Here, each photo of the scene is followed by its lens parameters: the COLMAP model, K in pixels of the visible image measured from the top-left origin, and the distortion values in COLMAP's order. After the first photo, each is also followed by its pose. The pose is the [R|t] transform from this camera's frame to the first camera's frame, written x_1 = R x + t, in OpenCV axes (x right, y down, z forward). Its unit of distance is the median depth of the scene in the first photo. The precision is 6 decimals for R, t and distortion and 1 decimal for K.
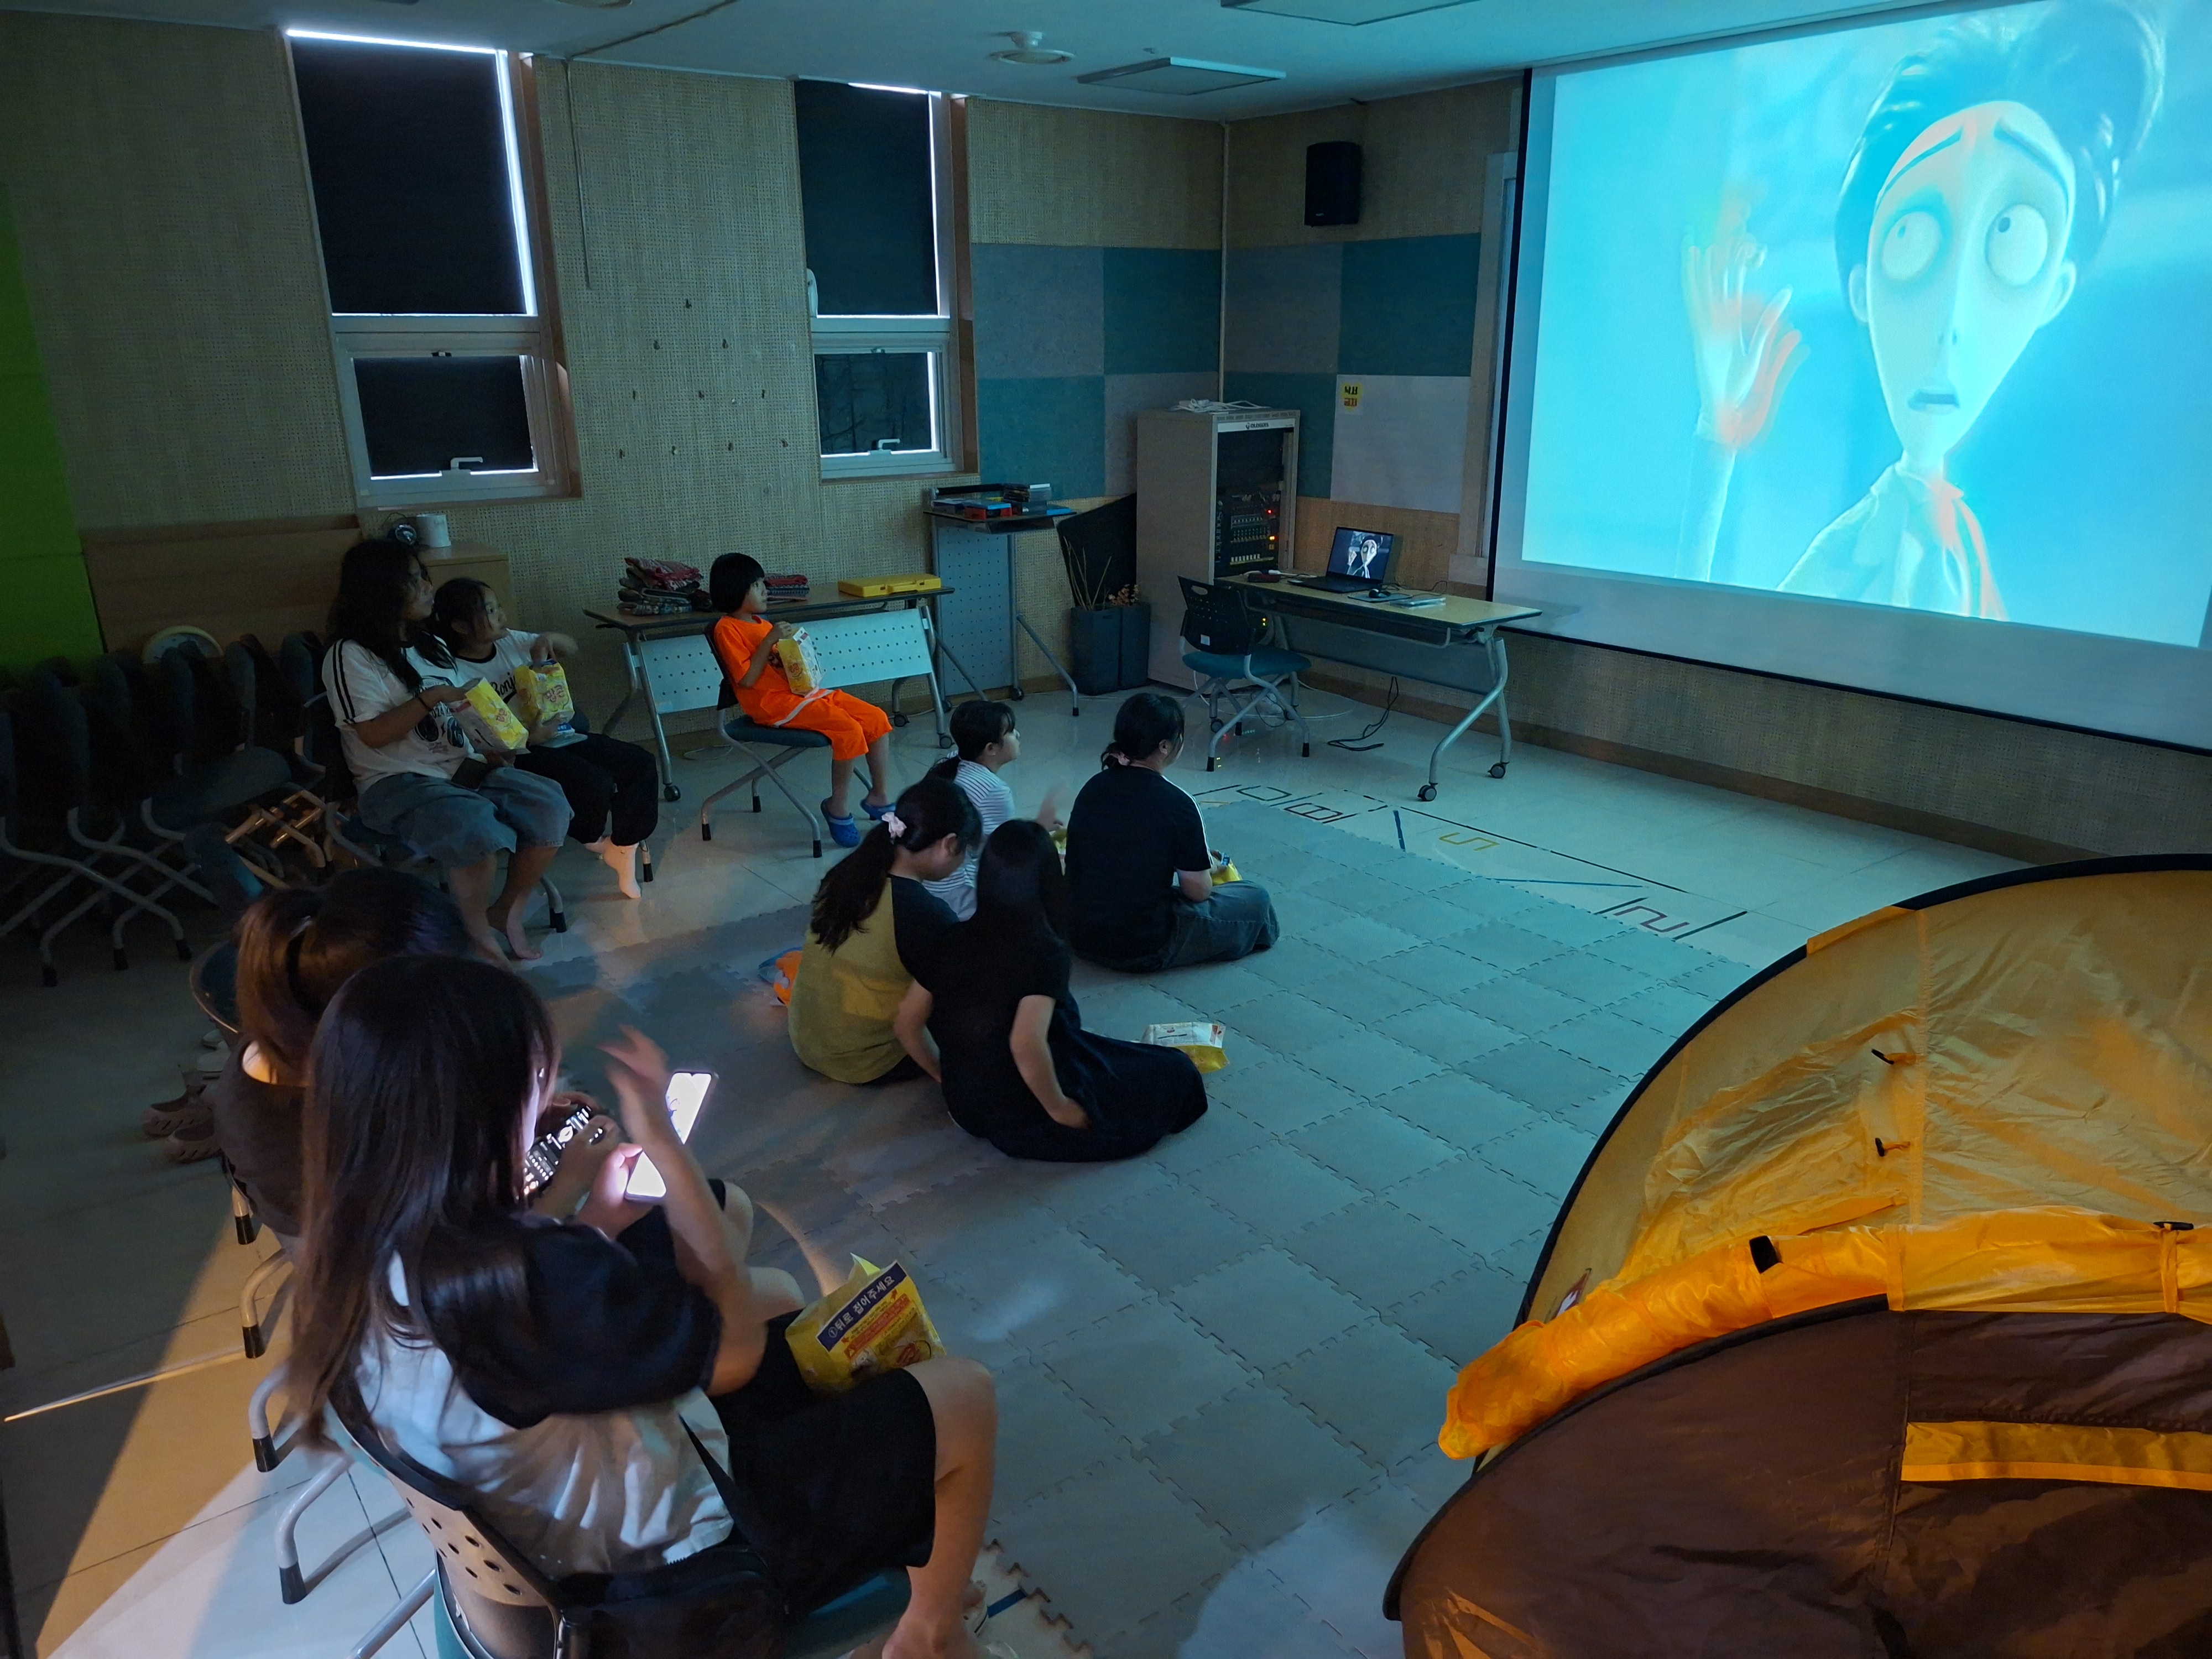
lens RADIAL K [[1554.7, 0, 1106.0], [0, 1554.7, 829.5], [0, 0, 1]] dist [0.049109, -0.003263]
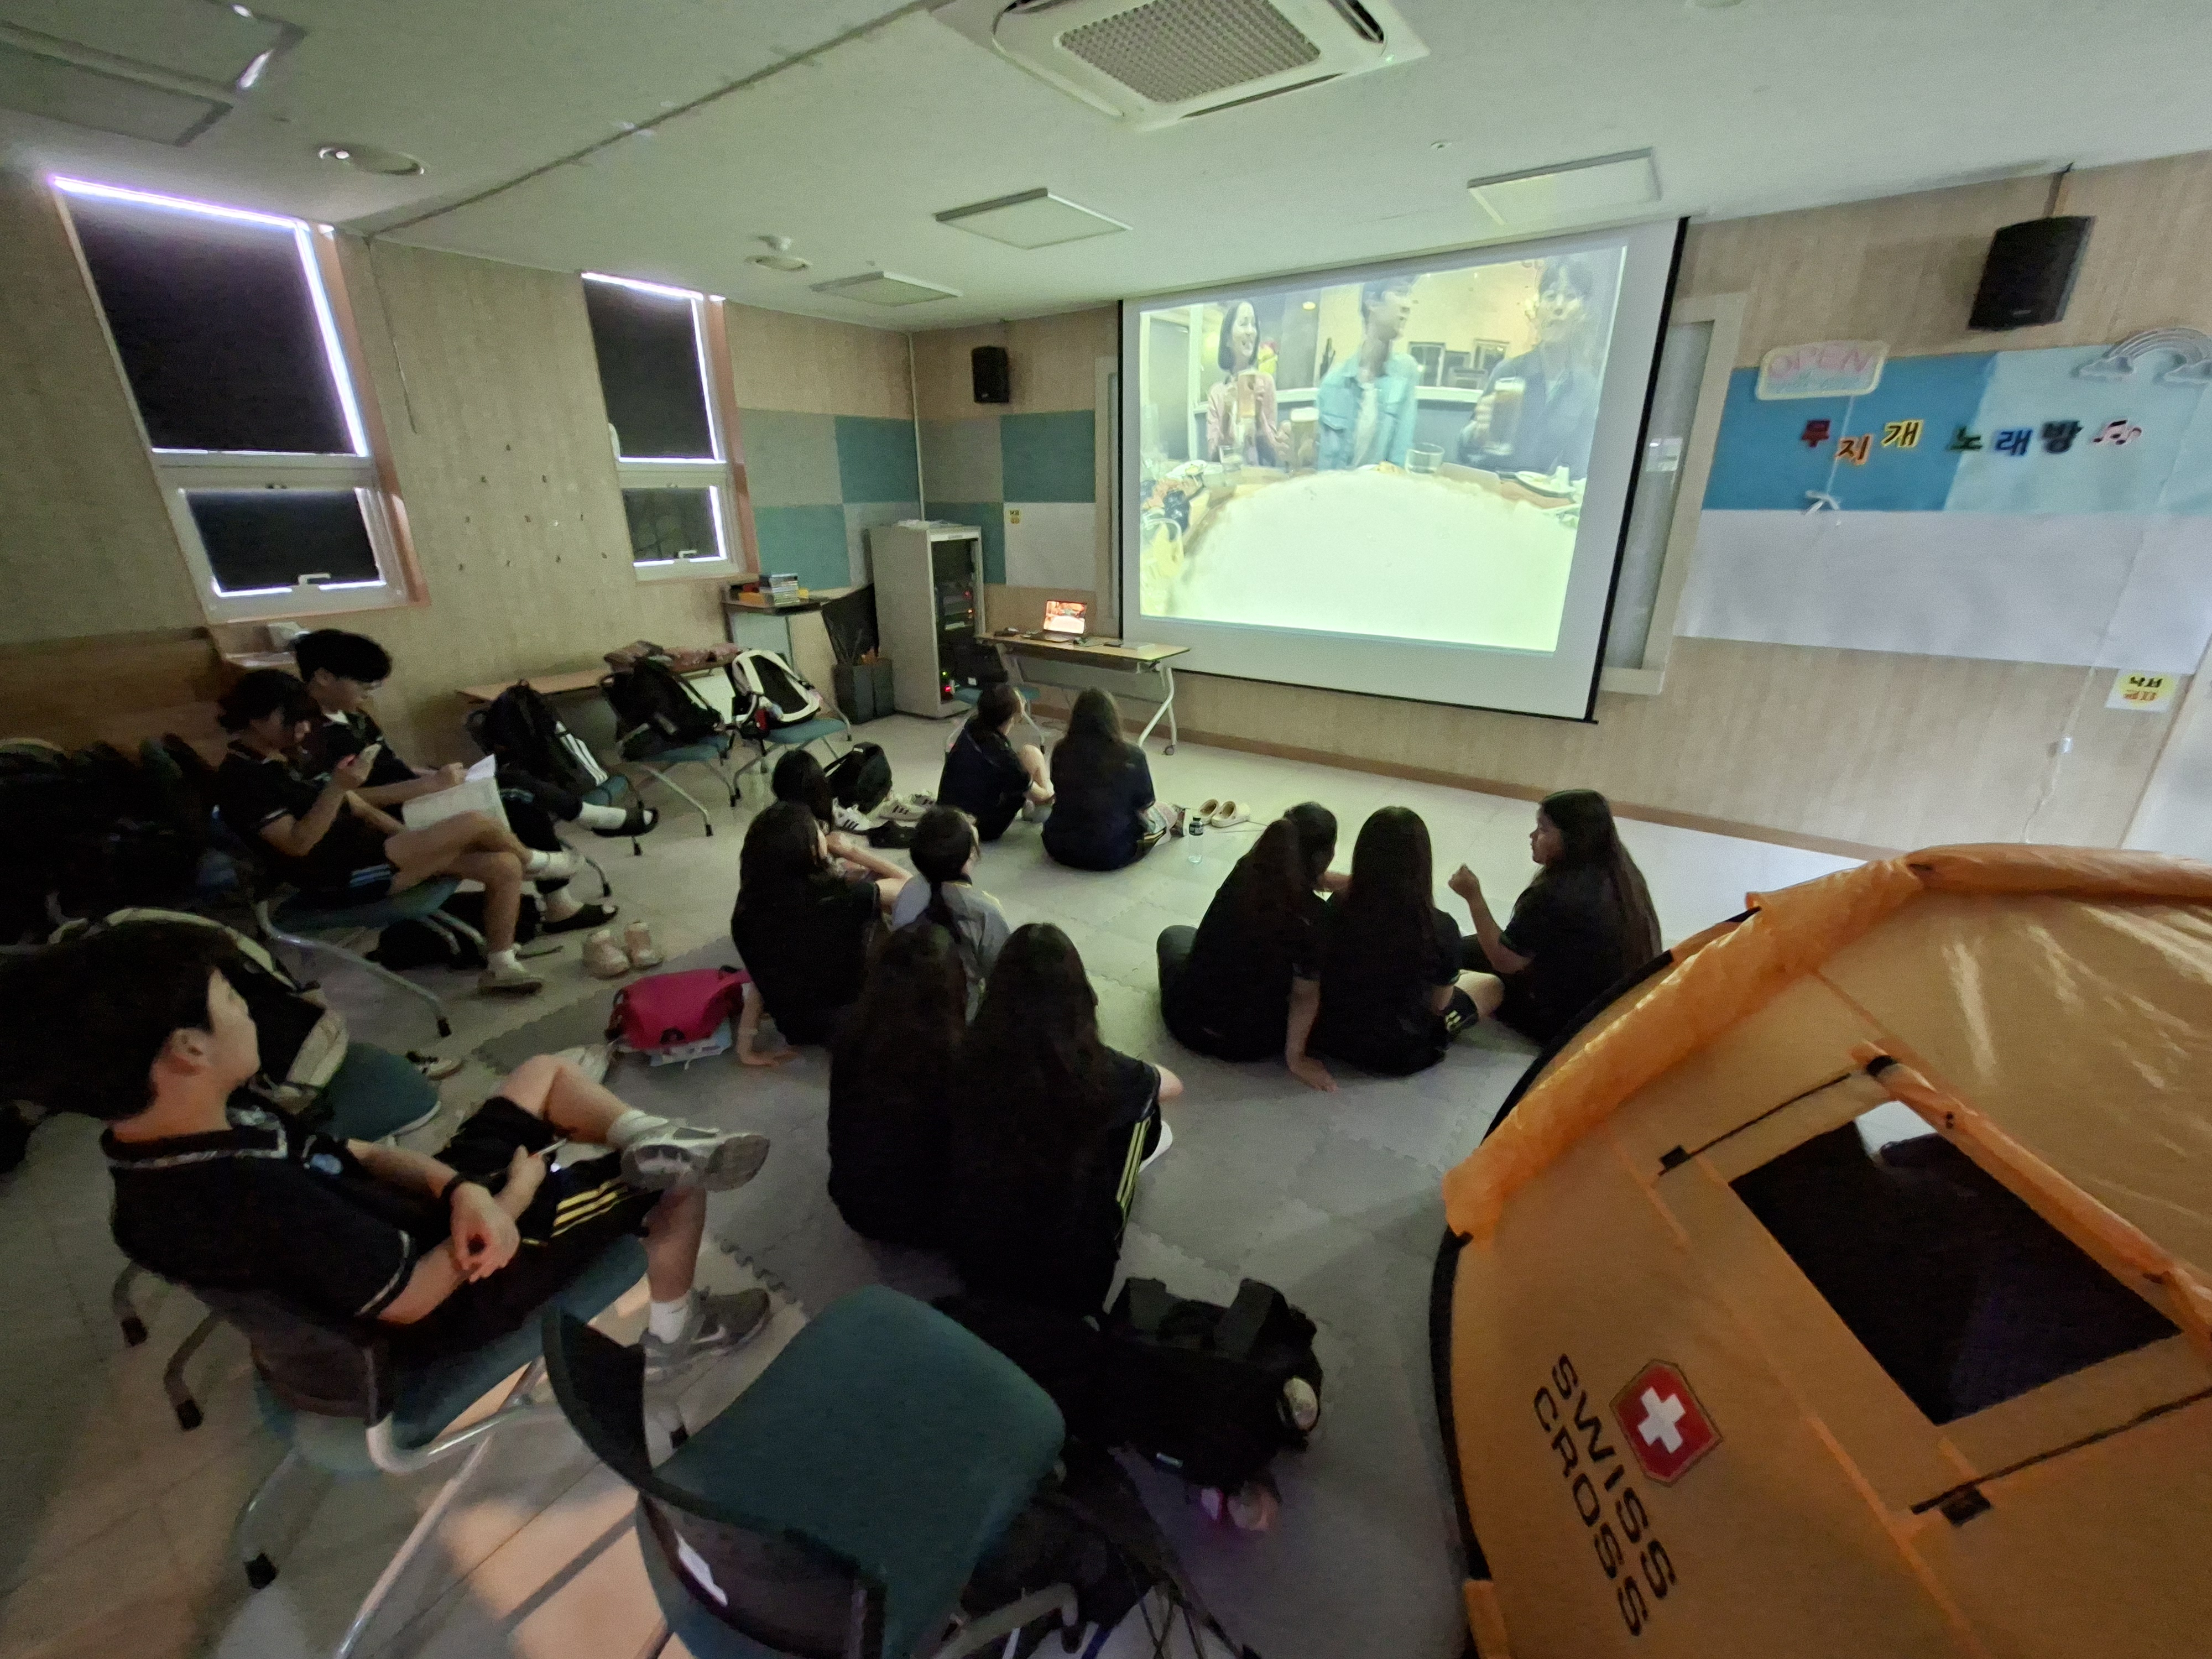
lens RADIAL K [[860.4, 0, 1110.5], [0, 860.4, 803.4], [0, 0, 1]] dist [-0.007138, -0.000056]
pose [[0.946049, -0.106922, 0.305873, -0.043319], [0.093244, 0.993892, 0.059027, -0.039717], [-0.310316, -0.027322, 0.950241, 0.165510]]
